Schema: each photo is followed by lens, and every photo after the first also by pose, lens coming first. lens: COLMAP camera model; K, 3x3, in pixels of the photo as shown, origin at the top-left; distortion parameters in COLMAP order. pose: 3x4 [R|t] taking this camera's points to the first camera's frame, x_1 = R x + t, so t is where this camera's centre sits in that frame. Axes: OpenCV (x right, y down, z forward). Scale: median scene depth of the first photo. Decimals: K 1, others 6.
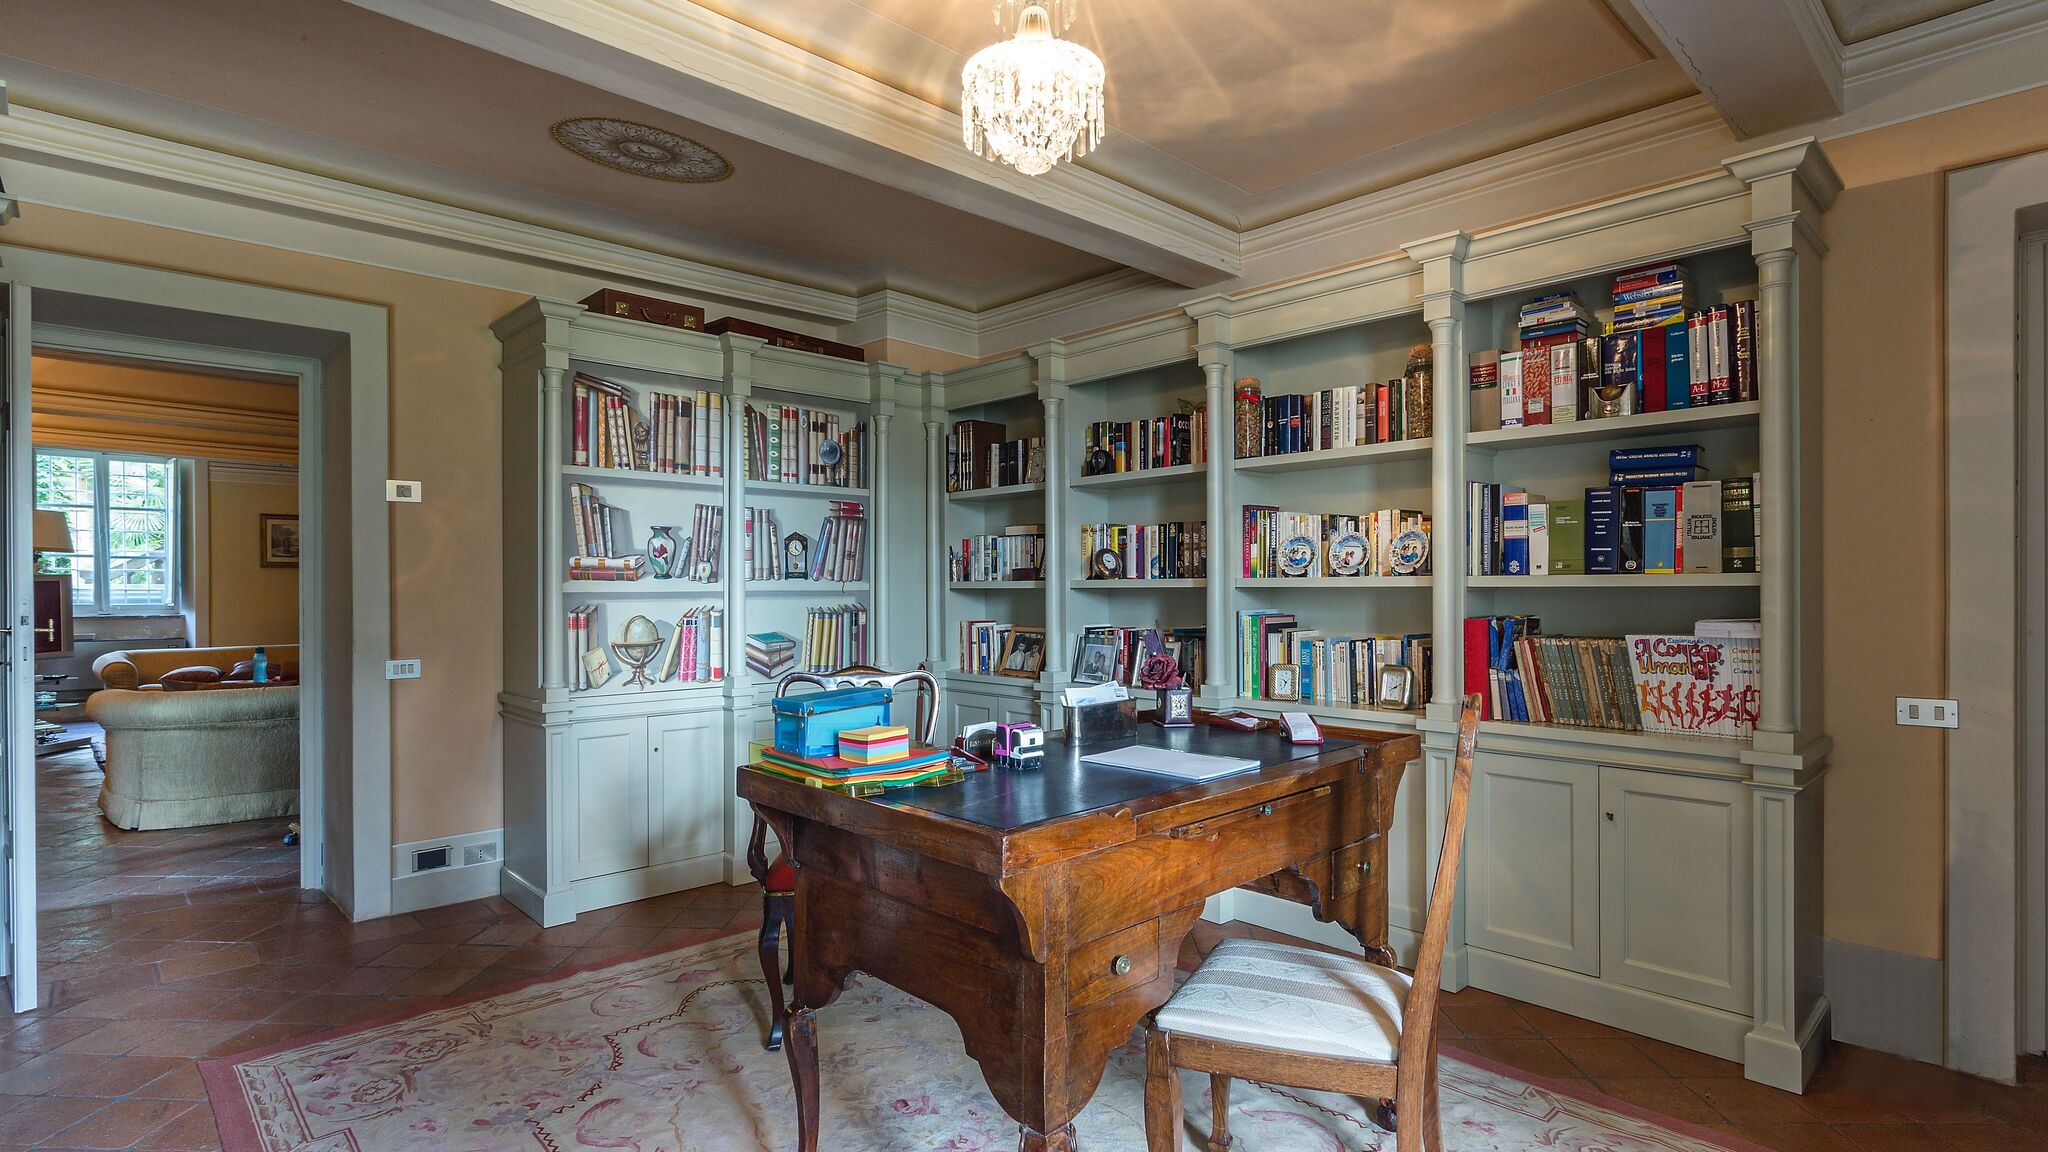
lens RADIAL K [[992.5, 0, 1012.9], [0, 992.5, 585.5], [0, 0, 1]] dist [-0.018909, 0.004509]
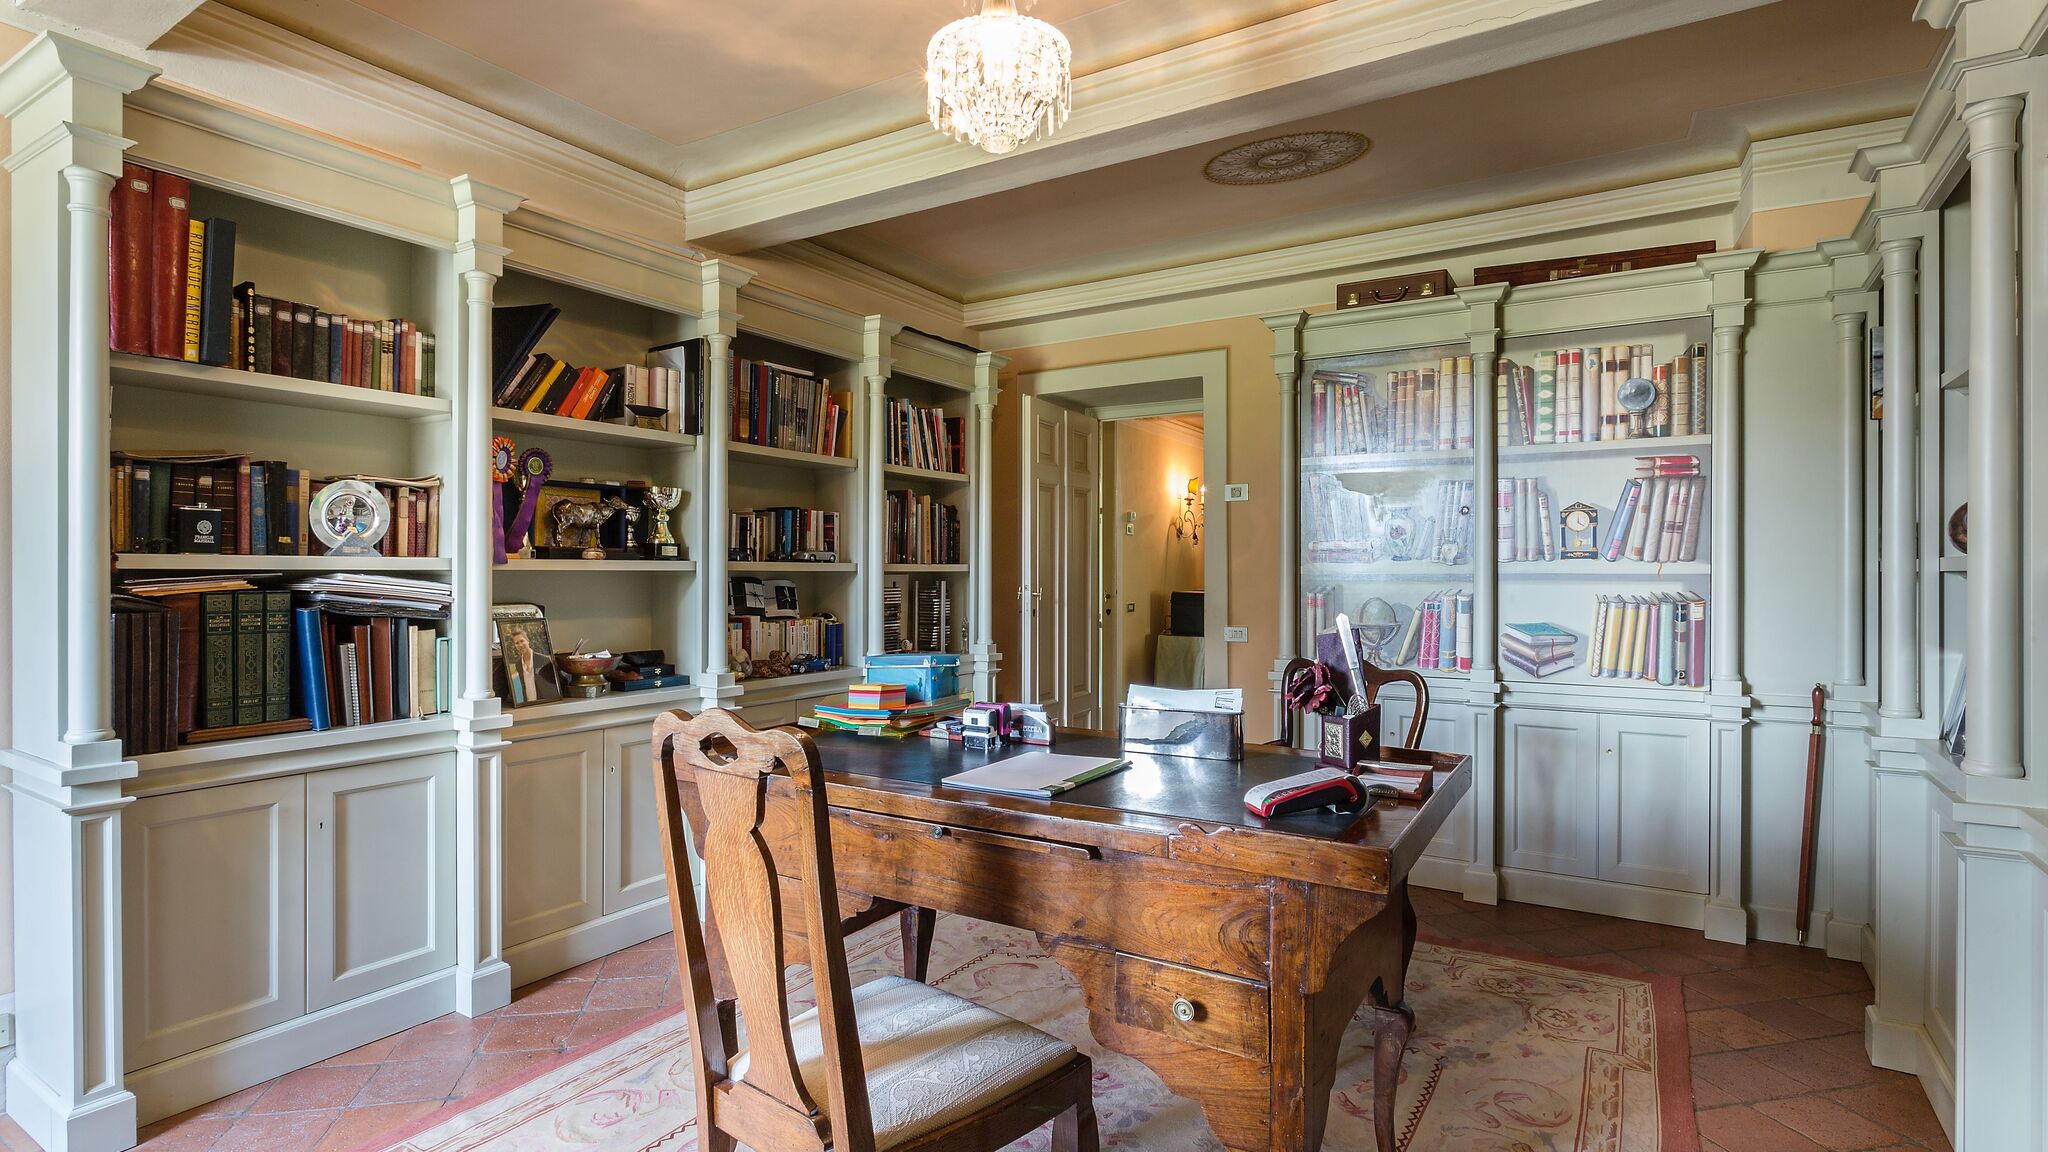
lens RADIAL K [[992.5, 0, 1009.3], [0, 992.5, 574.6], [0, 0, 1]] dist [-0.018909, 0.004509]
pose [[0.246827, 0.005953, -0.969041, 0.456633], [0.001310, 0.999978, 0.006477, 0.000076], [0.969059, -0.002868, 0.246813, 0.352073]]
